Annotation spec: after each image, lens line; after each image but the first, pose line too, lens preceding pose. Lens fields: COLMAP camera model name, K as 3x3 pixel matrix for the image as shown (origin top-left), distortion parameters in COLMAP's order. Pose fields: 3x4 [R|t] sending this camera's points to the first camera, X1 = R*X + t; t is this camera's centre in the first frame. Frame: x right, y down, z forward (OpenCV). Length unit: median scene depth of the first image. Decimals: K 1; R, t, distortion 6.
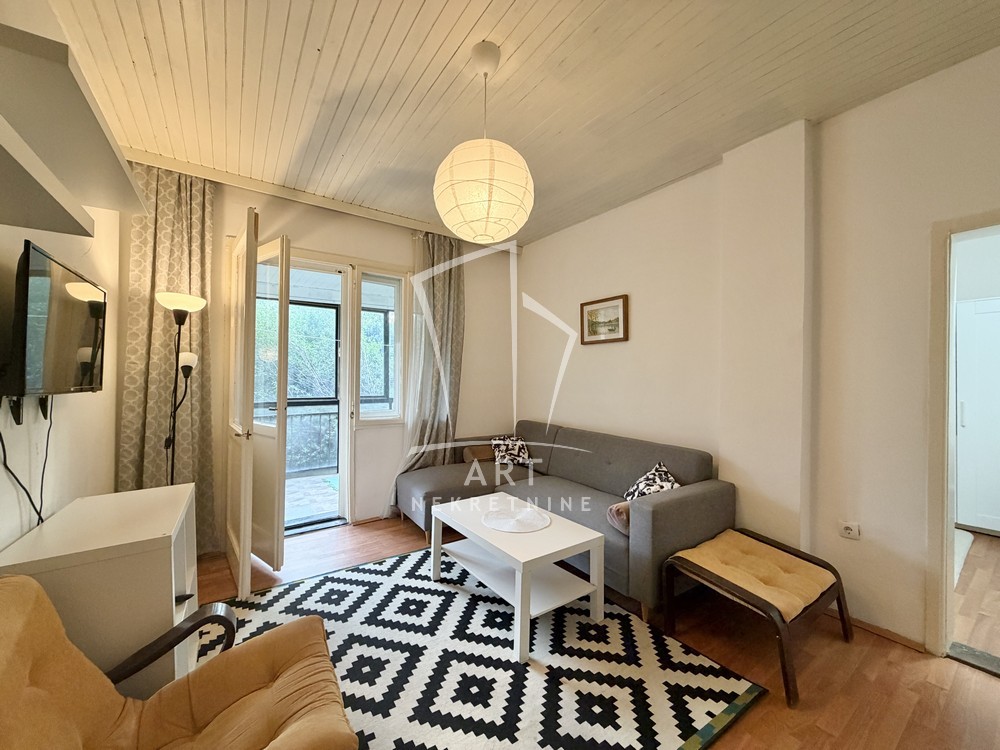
lens RADIAL K [[393.9, 0, 498.7], [0, 393.9, 359.6], [0, 0, 1]] dist [-0.002418, 0.000826]
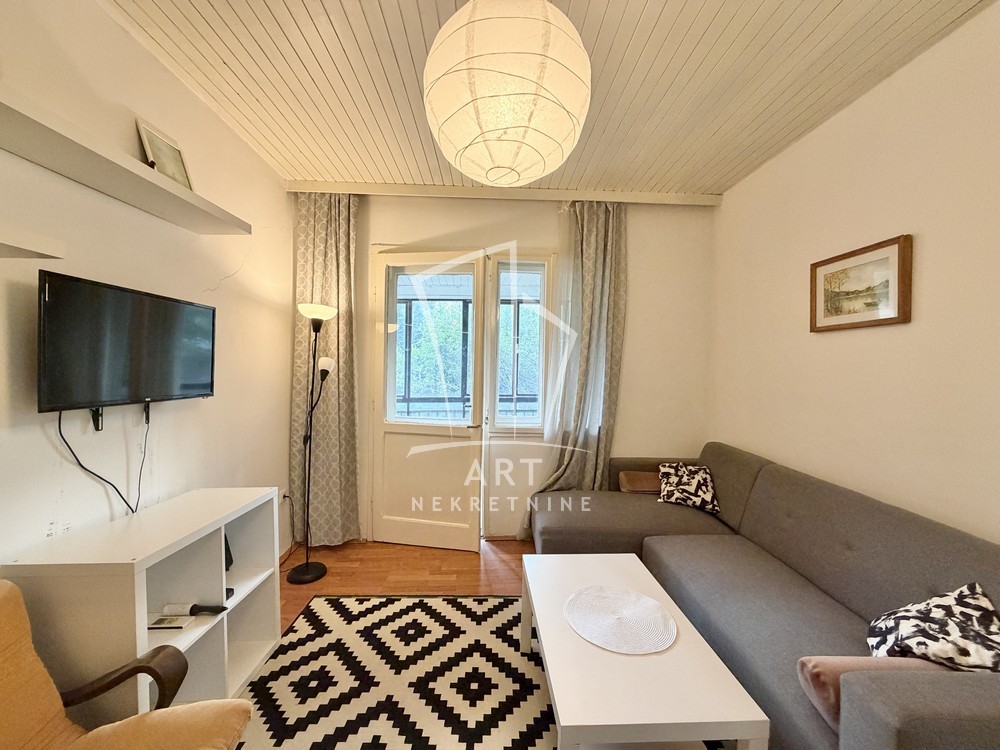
lens RADIAL K [[393.9, 0, 504.1], [0, 393.9, 364.9], [0, 0, 1]] dist [-0.002418, 0.000826]
pose [[0.838007, 0.003810, -0.545647, 0.195034], [0.017897, 0.999246, 0.034463, -0.022544], [0.545367, -0.038646, 0.837306, 0.315262]]
